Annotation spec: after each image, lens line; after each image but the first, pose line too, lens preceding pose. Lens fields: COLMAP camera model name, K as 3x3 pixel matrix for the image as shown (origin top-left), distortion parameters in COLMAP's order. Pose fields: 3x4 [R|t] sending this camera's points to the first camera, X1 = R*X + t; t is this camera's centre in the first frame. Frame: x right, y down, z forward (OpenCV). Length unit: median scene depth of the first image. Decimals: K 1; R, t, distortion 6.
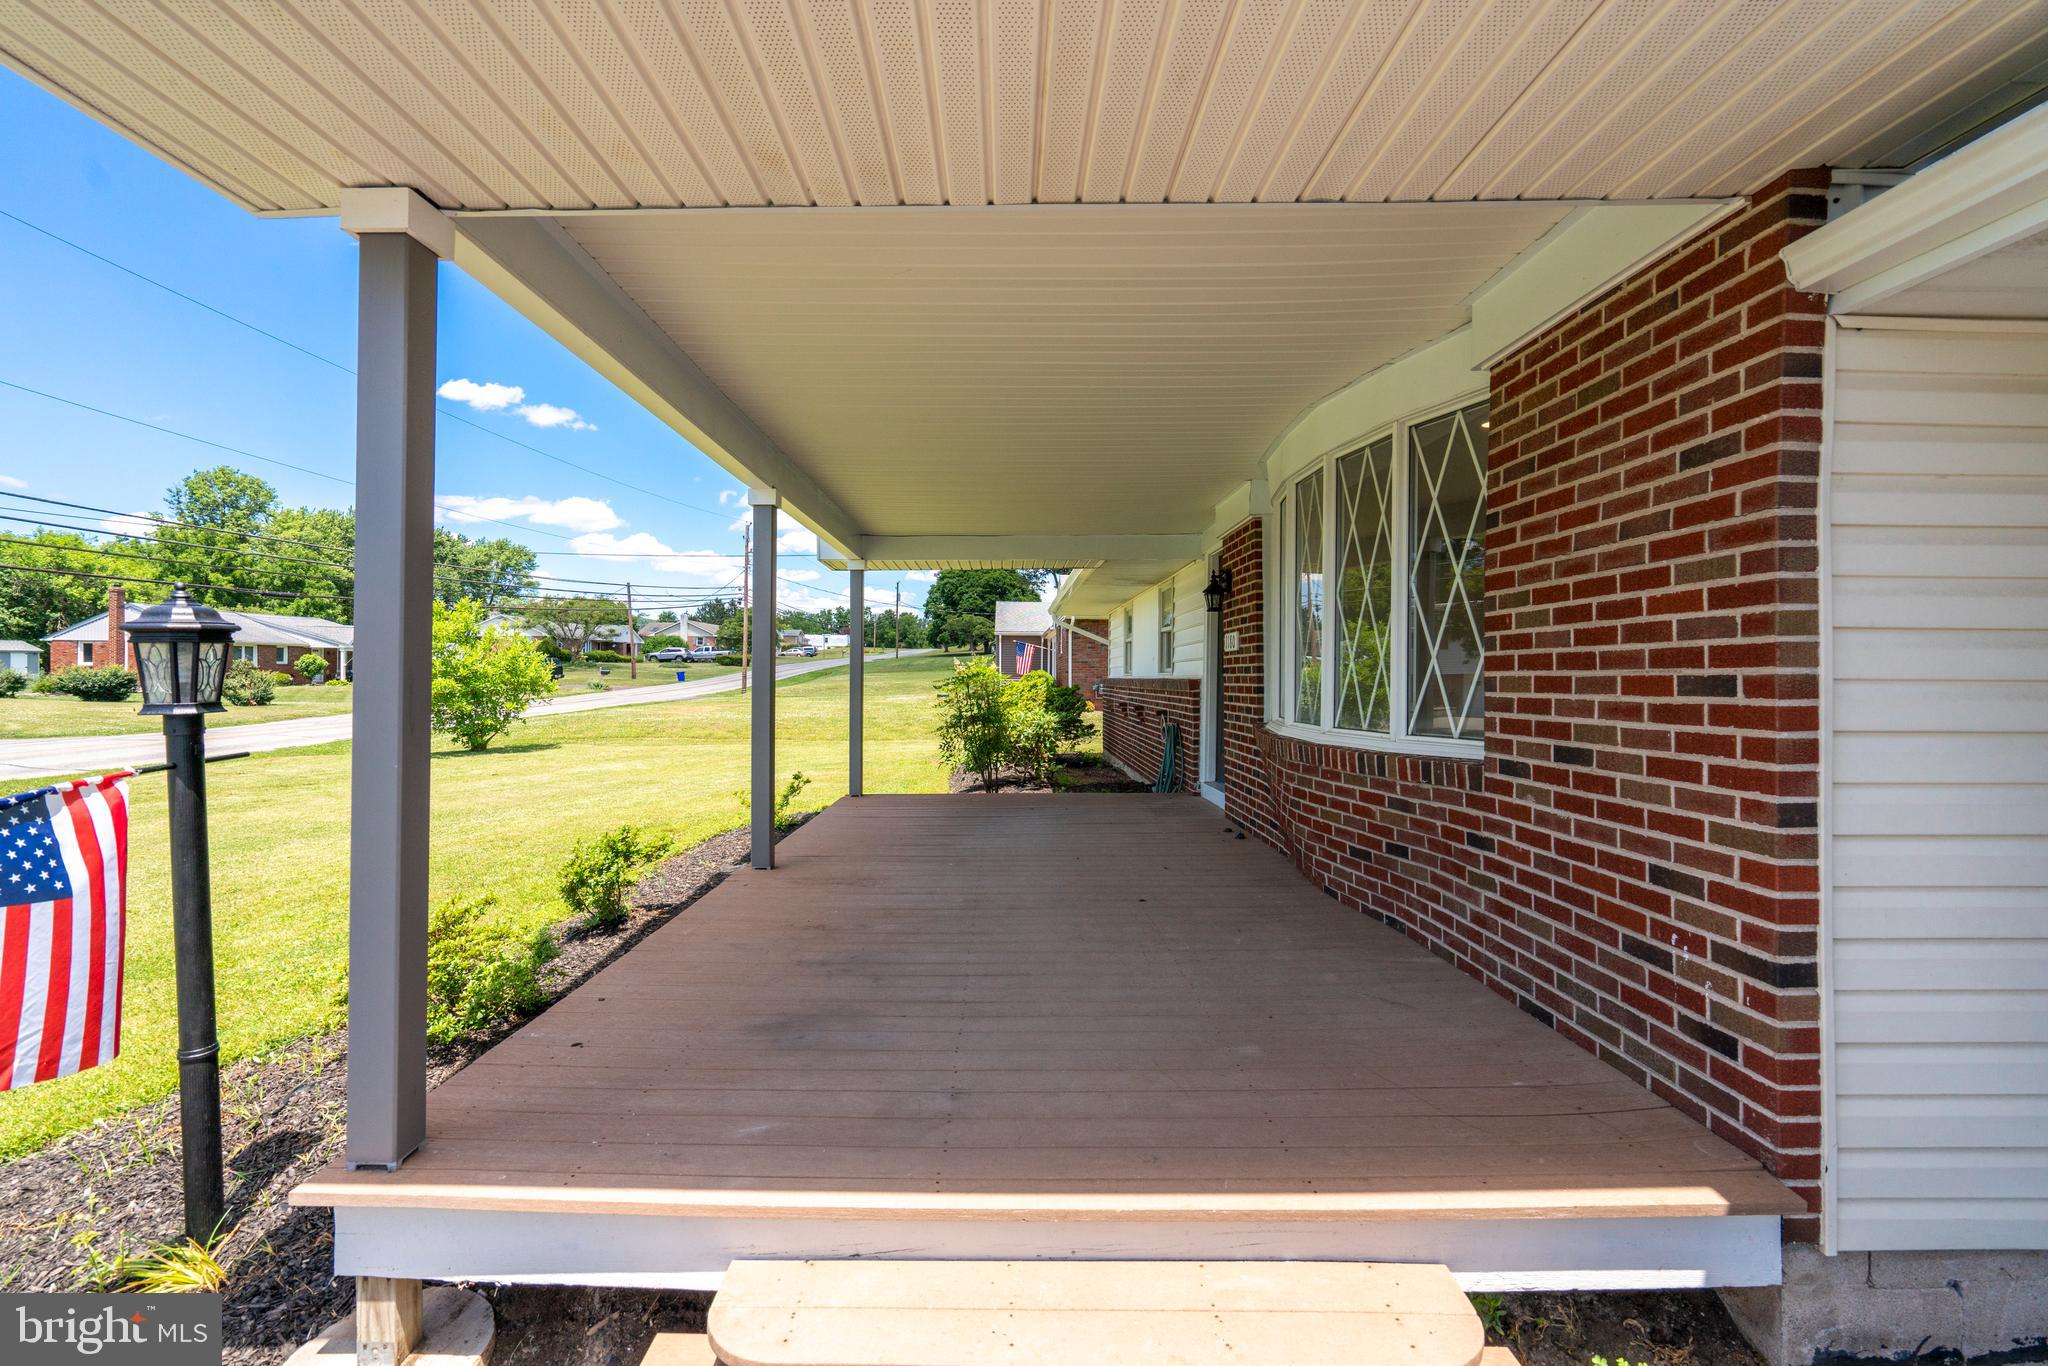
lens RADIAL K [[932.8, 0, 999.1], [0, 932.8, 671.1], [0, 0, 1]] dist [0.000886, -0.000058]
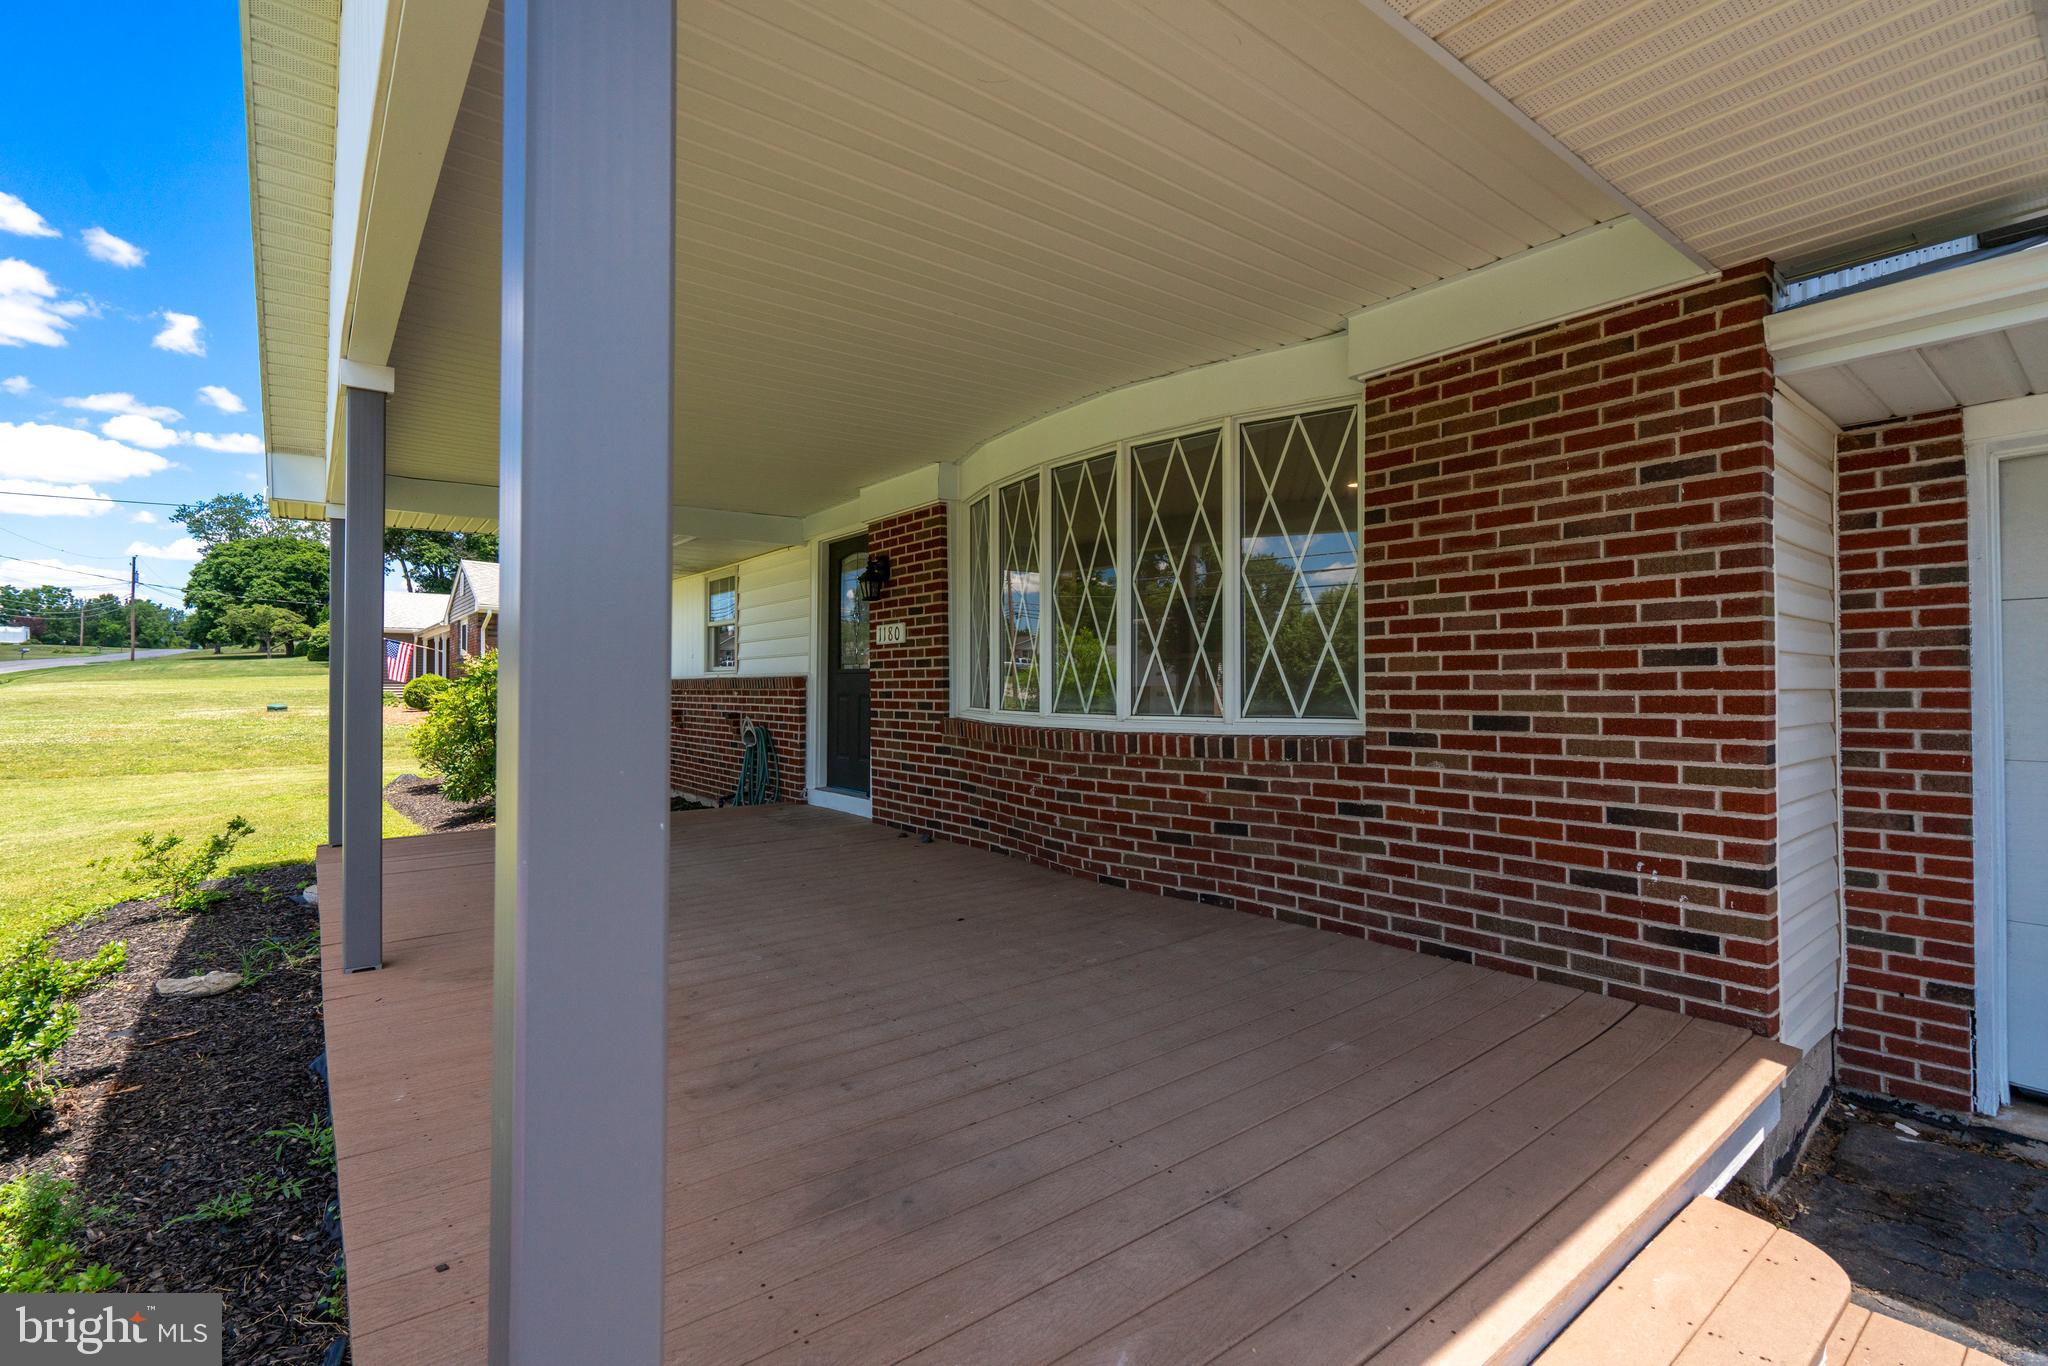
lens RADIAL K [[931.6, 0, 1018.2], [0, 931.6, 674.4], [0, 0, 1]] dist [-0.003110, 0.000418]
pose [[0.785741, 0.002154, 0.618552, -0.594824], [0.001328, 0.999986, -0.005169, 0.037238], [-0.618555, 0.004883, 0.785727, 0.487396]]
